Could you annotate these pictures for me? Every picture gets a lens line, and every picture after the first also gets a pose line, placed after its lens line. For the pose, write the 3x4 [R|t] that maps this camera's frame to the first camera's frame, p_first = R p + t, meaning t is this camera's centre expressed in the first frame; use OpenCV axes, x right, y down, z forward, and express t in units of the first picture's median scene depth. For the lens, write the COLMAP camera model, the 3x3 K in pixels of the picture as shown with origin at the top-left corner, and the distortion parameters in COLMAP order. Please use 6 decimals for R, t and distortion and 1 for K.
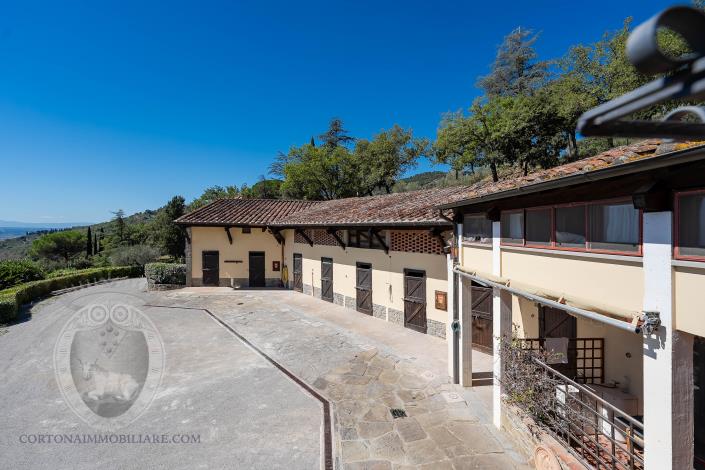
lens RADIAL K [[289.6, 0, 352.5], [0, 289.6, 235.0], [0, 0, 1]] dist [0.000077, 0.000014]
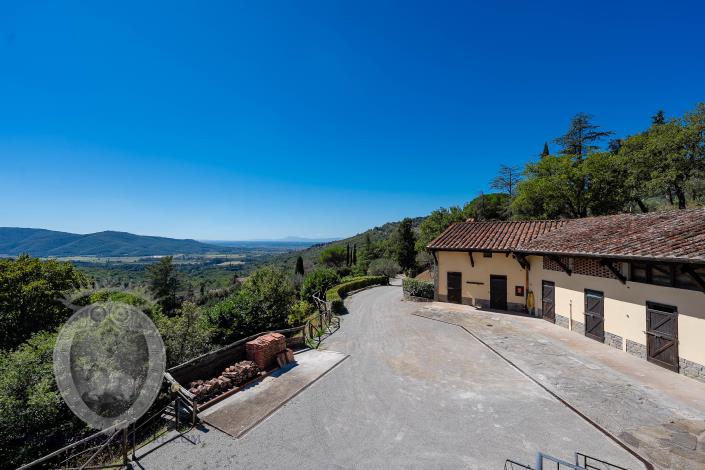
lens RADIAL K [[284.6, 0, 353.4], [0, 284.6, 246.0], [0, 0, 1]] dist [0.000783, 0.000145]
pose [[0.769371, -0.000354, -0.638802, -0.081936], [-0.001772, 0.999995, -0.002688, -0.044467], [0.638799, 0.003200, 0.769367, -0.115363]]
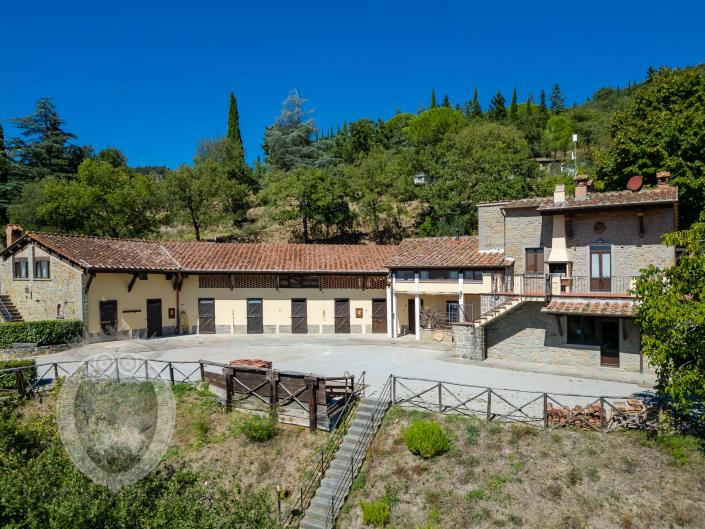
lens RADIAL K [[501.6, 0, 352.5], [0, 501.6, 264.5], [0, 0, 1]] dist [0.056126, -0.001631]
pose [[0.591372, 0.010239, 0.806334, -1.312961], [0.013136, 0.999664, -0.022328, -0.009624], [-0.806292, 0.023796, 0.591039, -0.503977]]
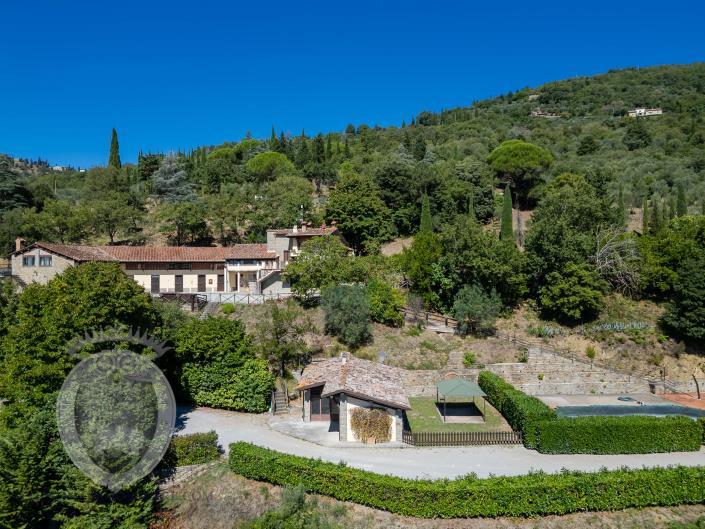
lens RADIAL K [[518.5, 0, 367.7], [0, 518.5, 232.6], [0, 0, 1]] dist [0.075321, -0.078520]
pose [[0.332476, 0.050675, 0.941749, -3.088253], [0.021748, 0.997878, -0.061373, 0.027268], [-0.942861, 0.040886, 0.330668, -1.824747]]
